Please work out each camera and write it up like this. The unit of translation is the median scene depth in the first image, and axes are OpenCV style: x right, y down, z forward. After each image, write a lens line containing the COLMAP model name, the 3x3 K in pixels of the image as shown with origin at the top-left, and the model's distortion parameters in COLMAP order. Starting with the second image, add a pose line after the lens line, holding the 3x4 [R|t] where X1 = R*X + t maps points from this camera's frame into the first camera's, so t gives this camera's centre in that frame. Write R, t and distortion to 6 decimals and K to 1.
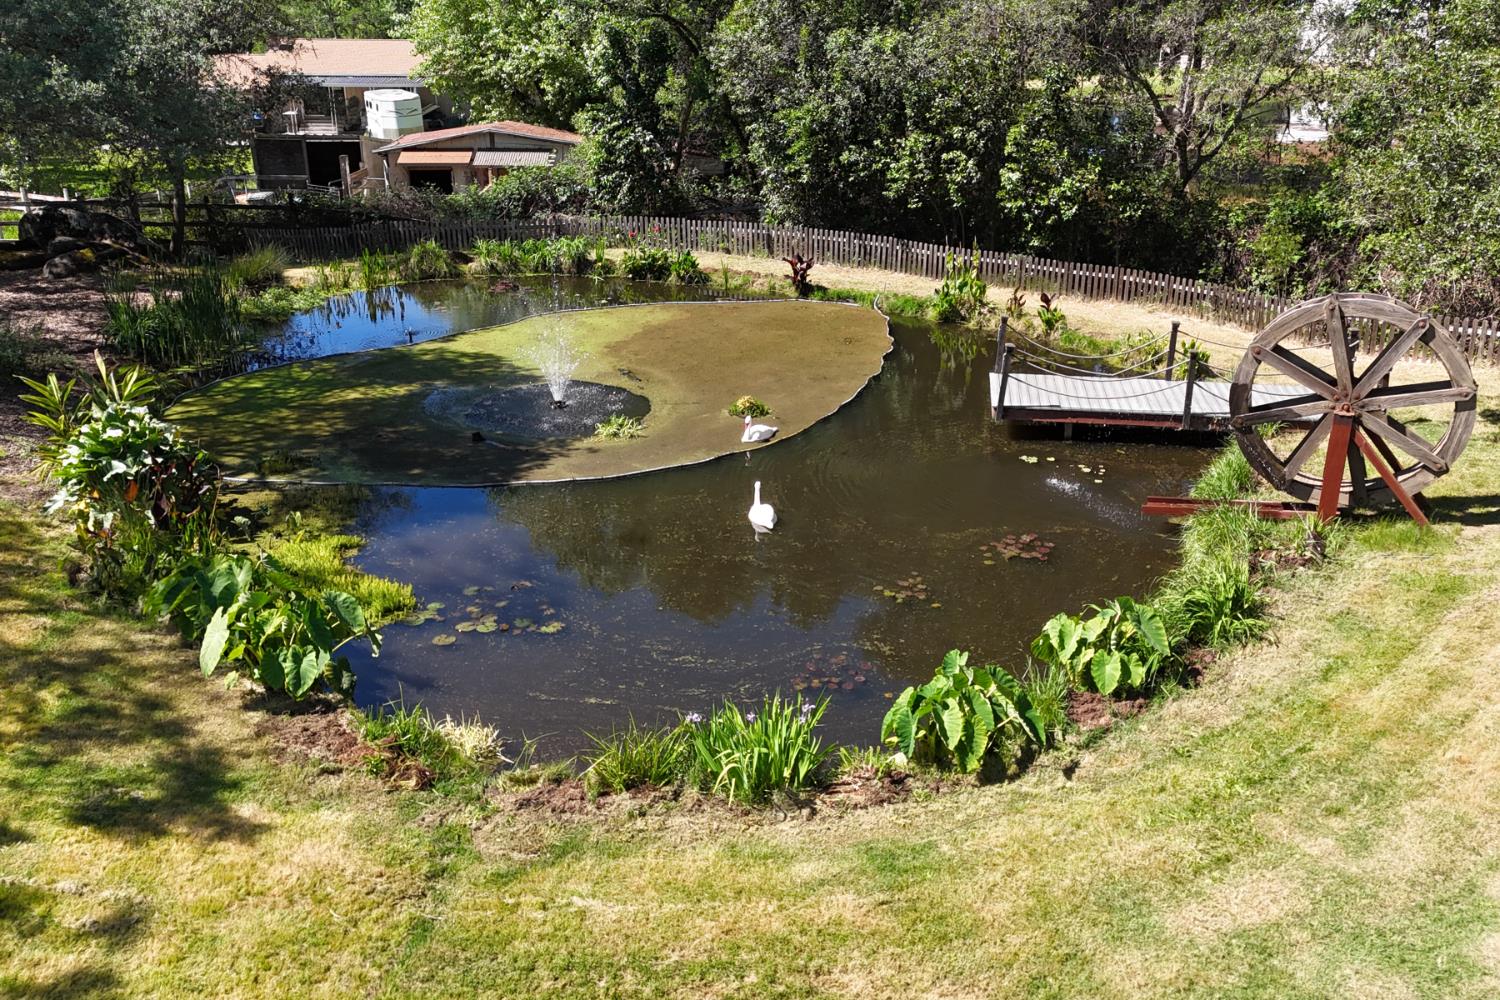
lens RADIAL K [[1286.6, 0, 755.7], [0, 1286.6, 540.0], [0, 0, 1]] dist [0.089068, -0.110861]
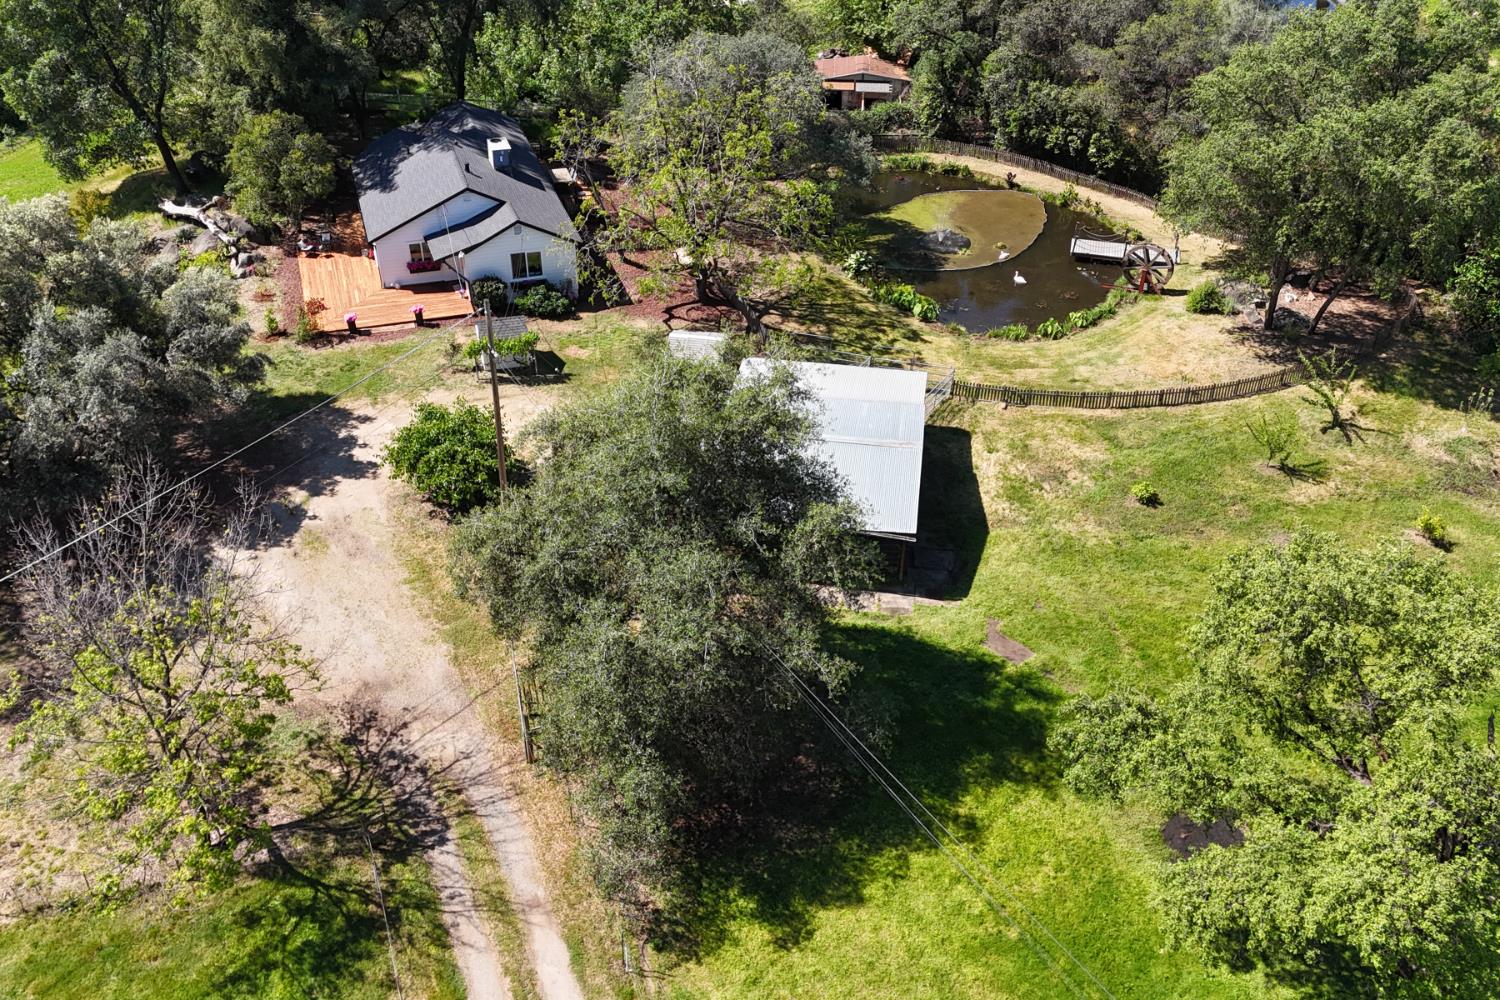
lens RADIAL K [[1285.0, 0, 736.5], [0, 1285.0, 507.3], [0, 0, 1]] dist [0.088724, -0.093989]
pose [[0.994249, 0.067012, -0.083540, -0.344504], [-0.046763, 0.973405, 0.224267, -0.156169], [0.096347, -0.219070, 0.970940, -2.415792]]
